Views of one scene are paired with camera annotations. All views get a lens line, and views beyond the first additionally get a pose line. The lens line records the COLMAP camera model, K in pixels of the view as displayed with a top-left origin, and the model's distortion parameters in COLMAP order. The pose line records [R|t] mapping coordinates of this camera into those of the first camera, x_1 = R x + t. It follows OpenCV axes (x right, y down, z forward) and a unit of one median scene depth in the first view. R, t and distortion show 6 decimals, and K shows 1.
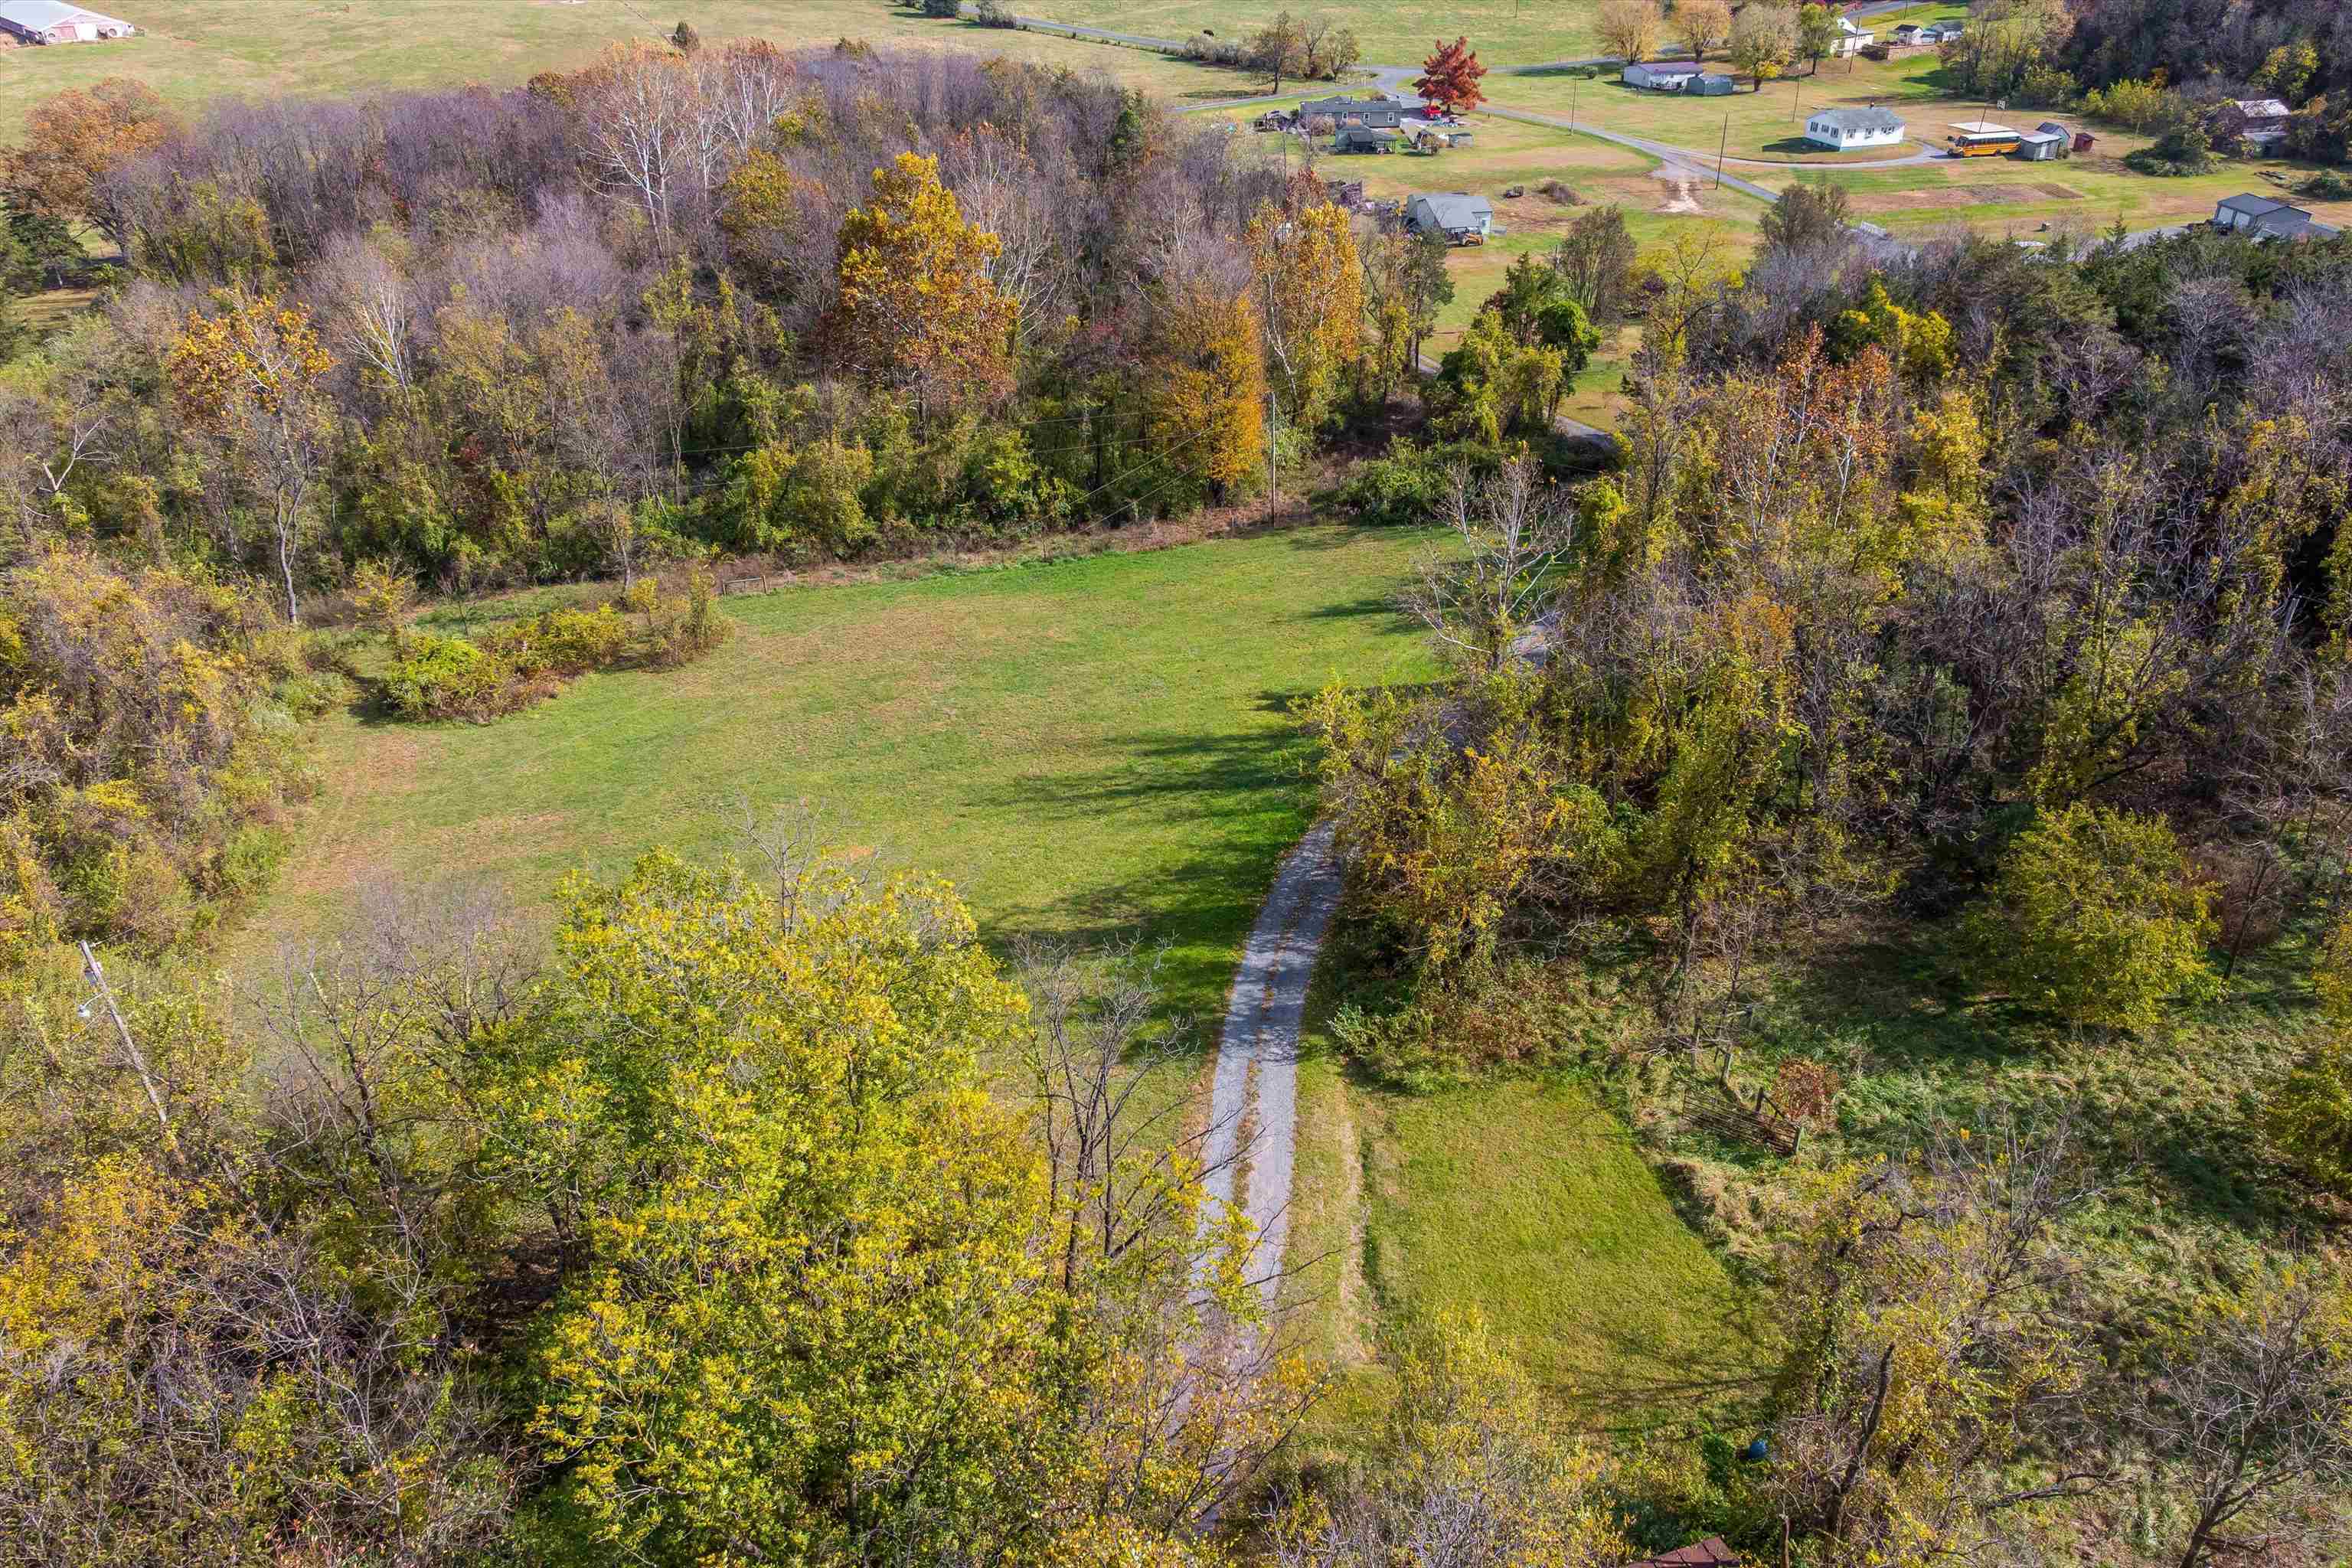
lens RADIAL K [[1699.6, 0, 1176.0], [0, 1699.6, 784.0], [0, 0, 1]] dist [-0.061787, 0.030175]
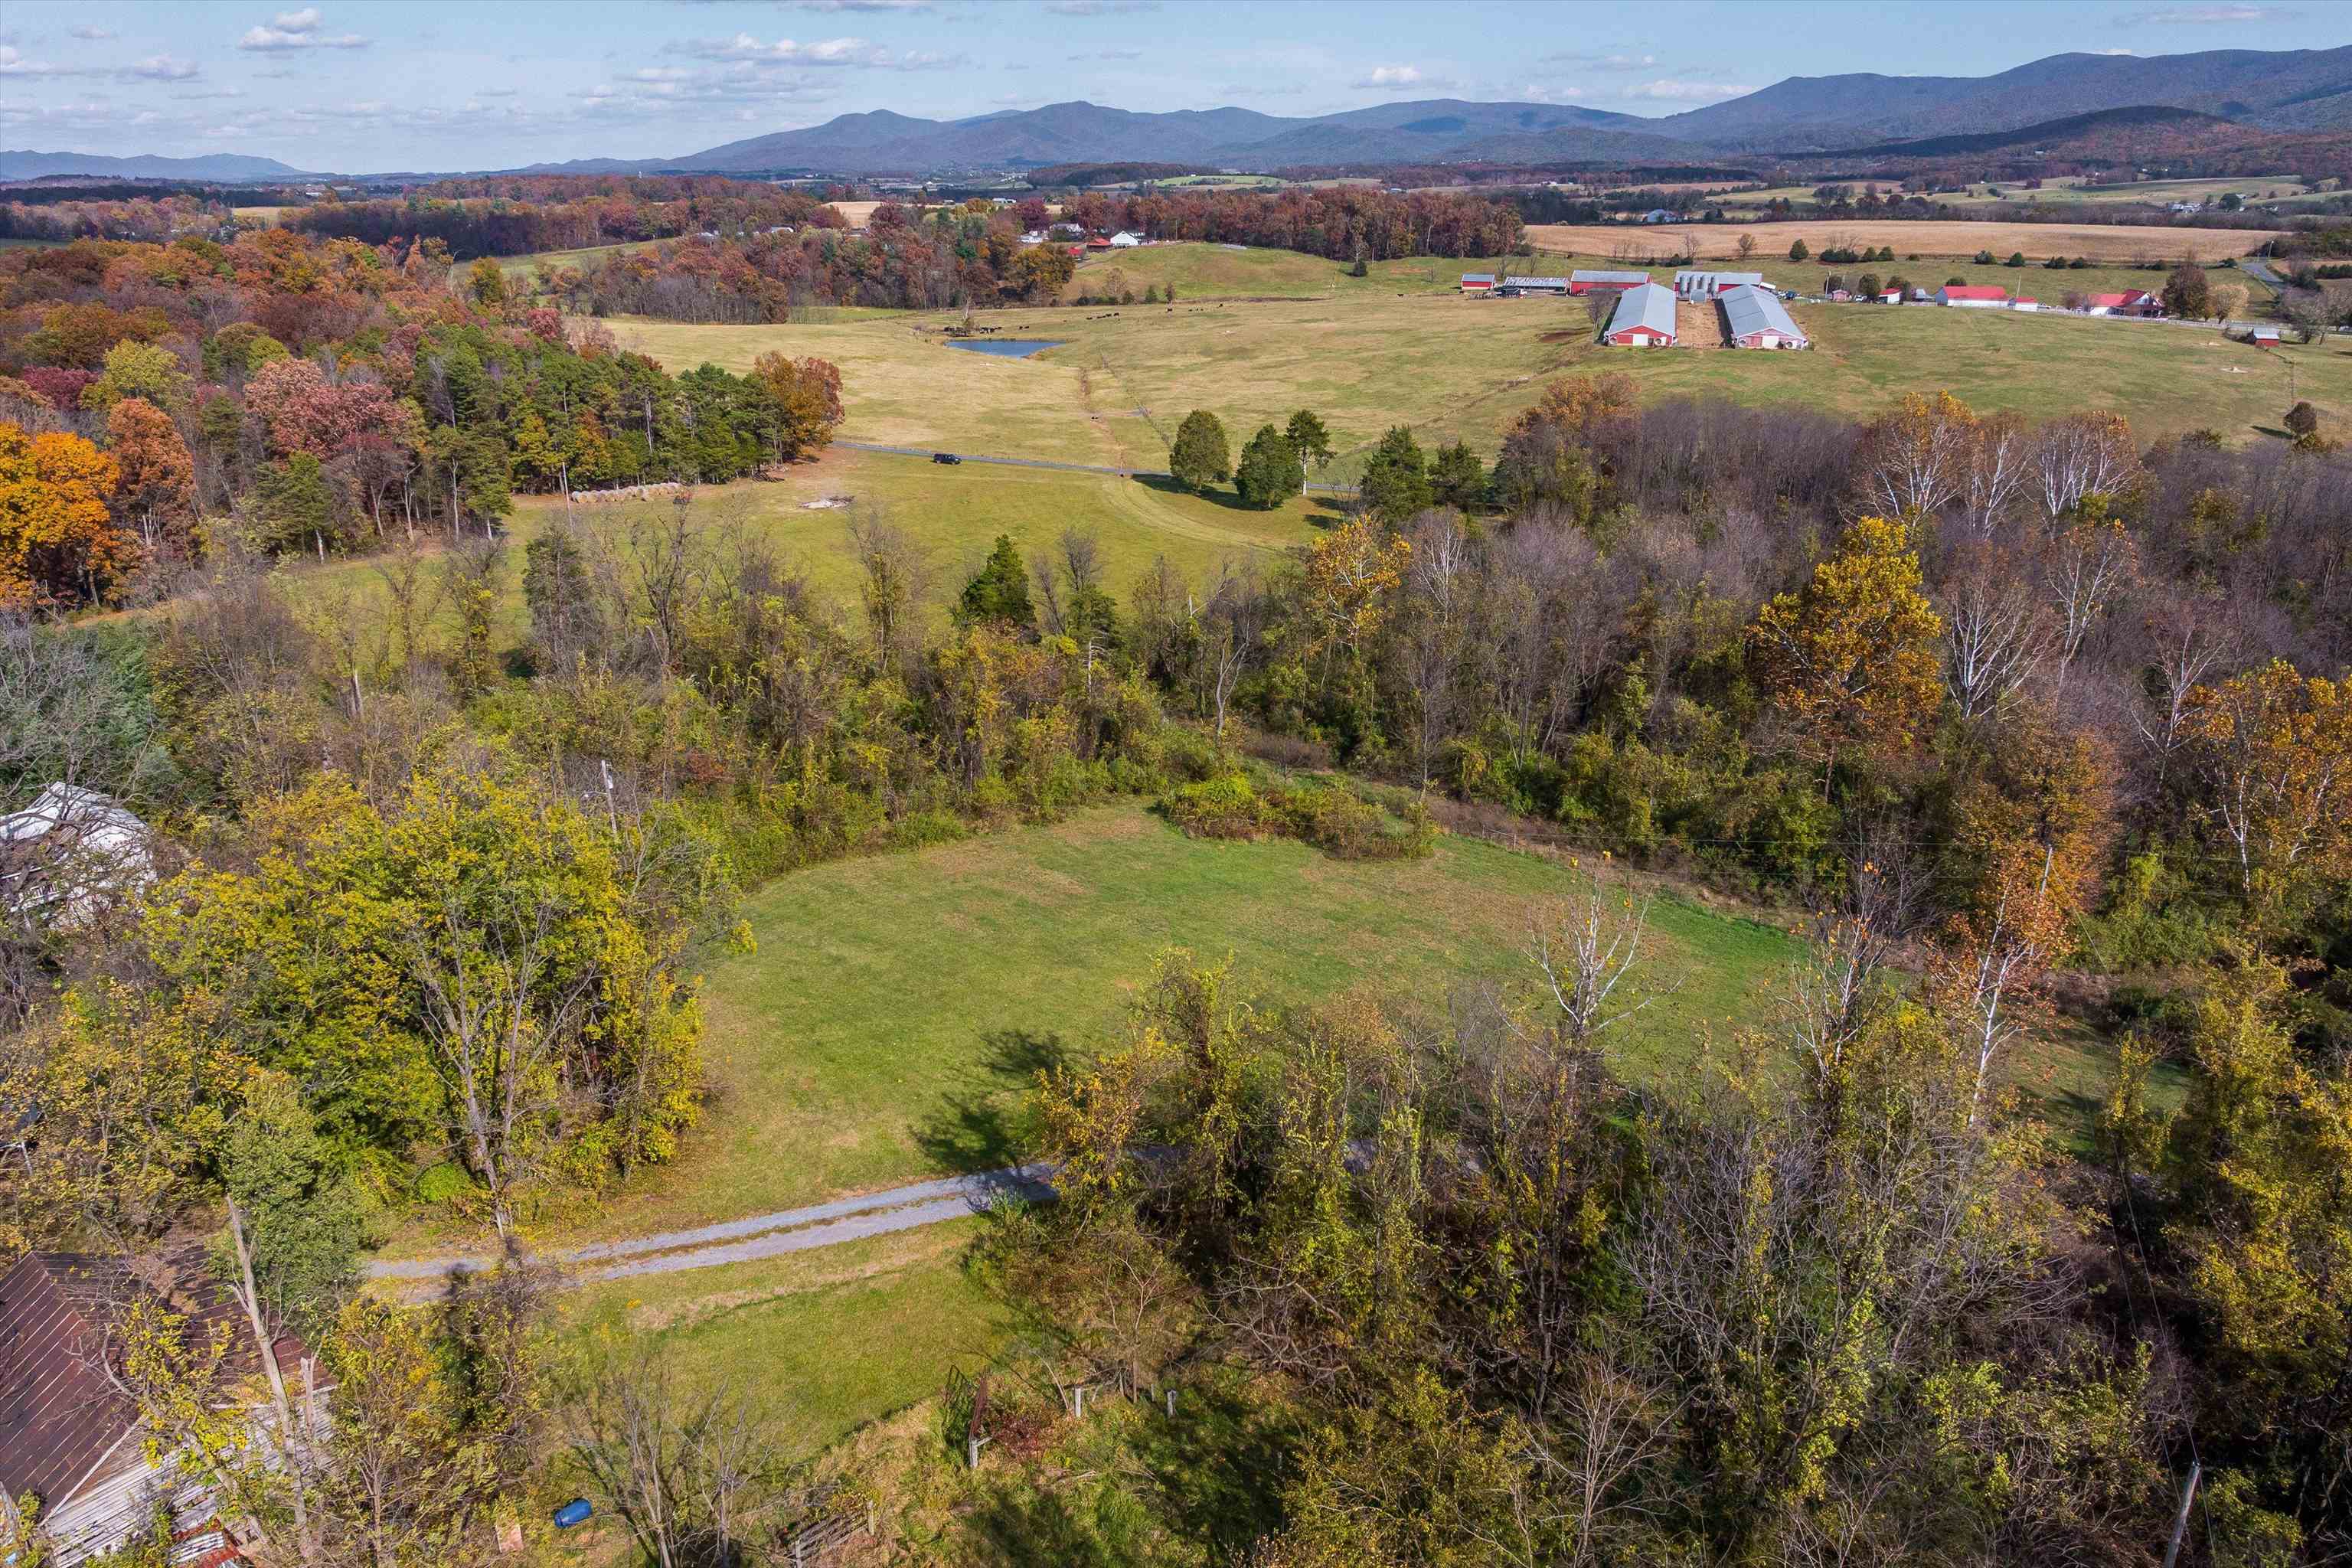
lens RADIAL K [[1699.6, 0, 1176.0], [0, 1699.6, 784.0], [0, 0, 1]] dist [-0.061787, 0.030175]
pose [[0.507483, 0.296383, -0.809085, 0.494783], [-0.436374, 0.898066, 0.055272, -0.109369], [0.742994, 0.325014, 0.585087, 0.166215]]
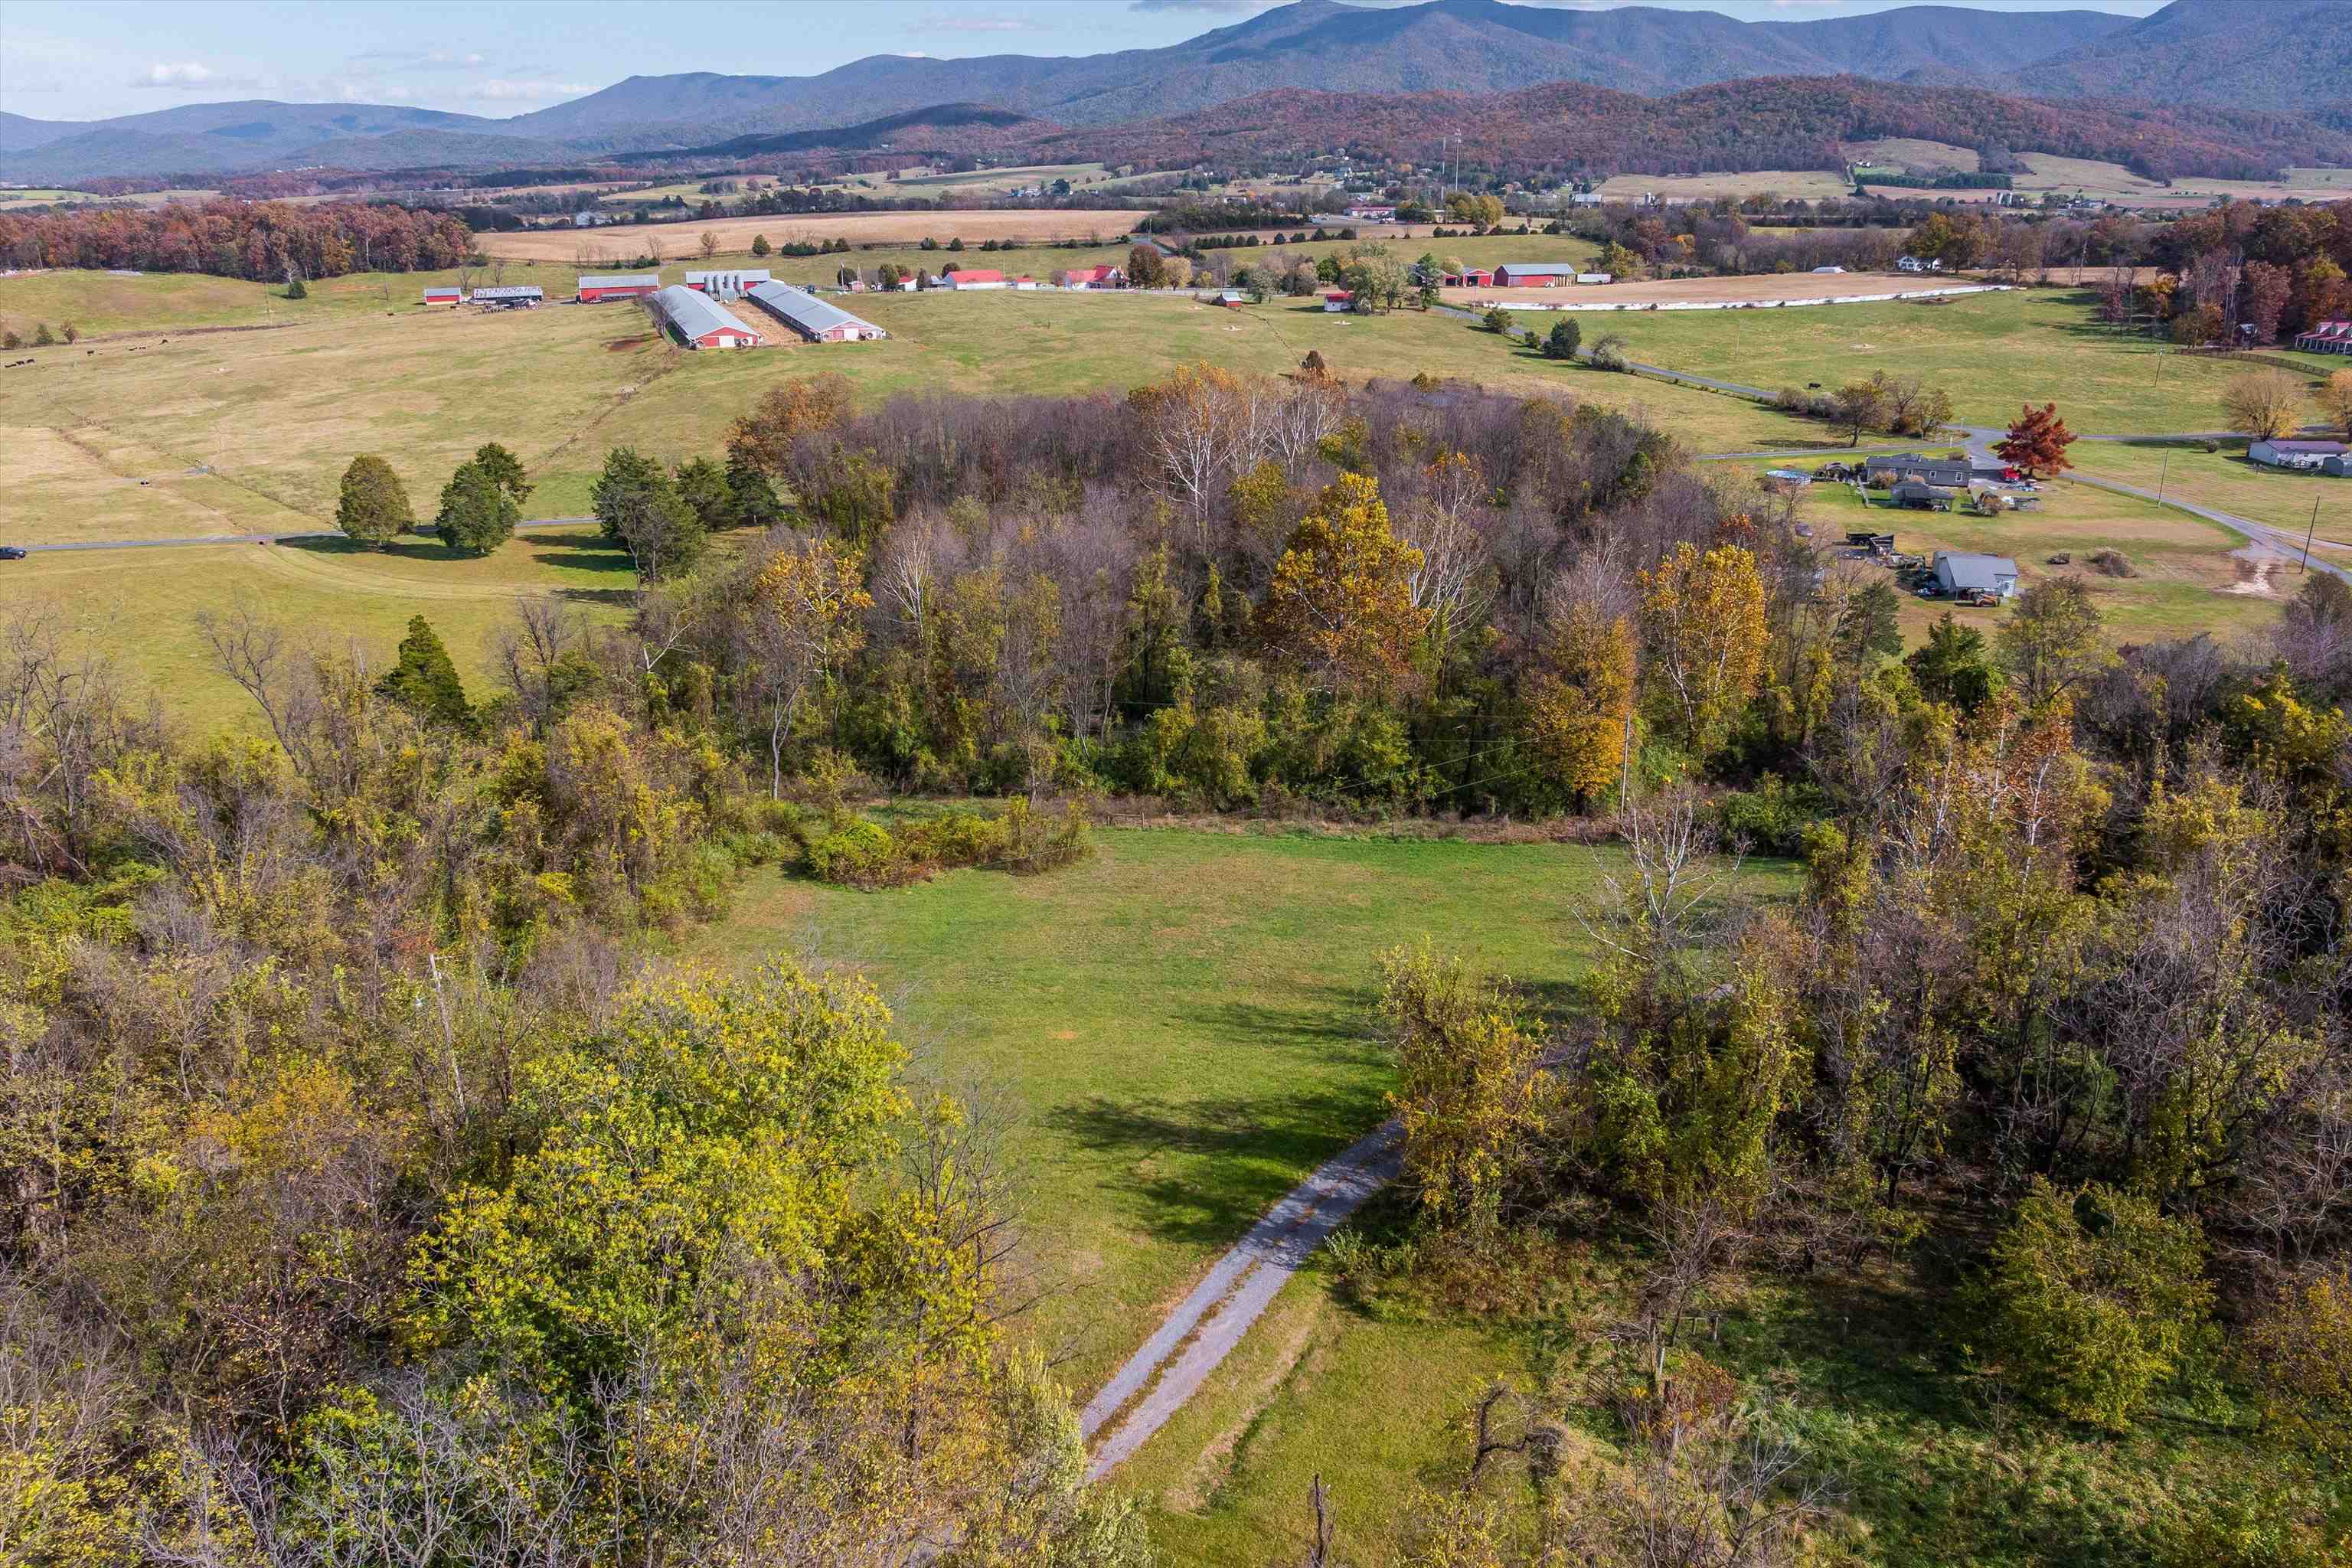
lens RADIAL K [[1699.6, 0, 1176.0], [0, 1699.6, 784.0], [0, 0, 1]] dist [-0.061787, 0.030175]
pose [[0.920680, 0.132266, -0.367225, 0.185043], [-0.195092, 0.970820, -0.139455, 0.012848], [0.338064, 0.200036, 0.919619, -0.052512]]
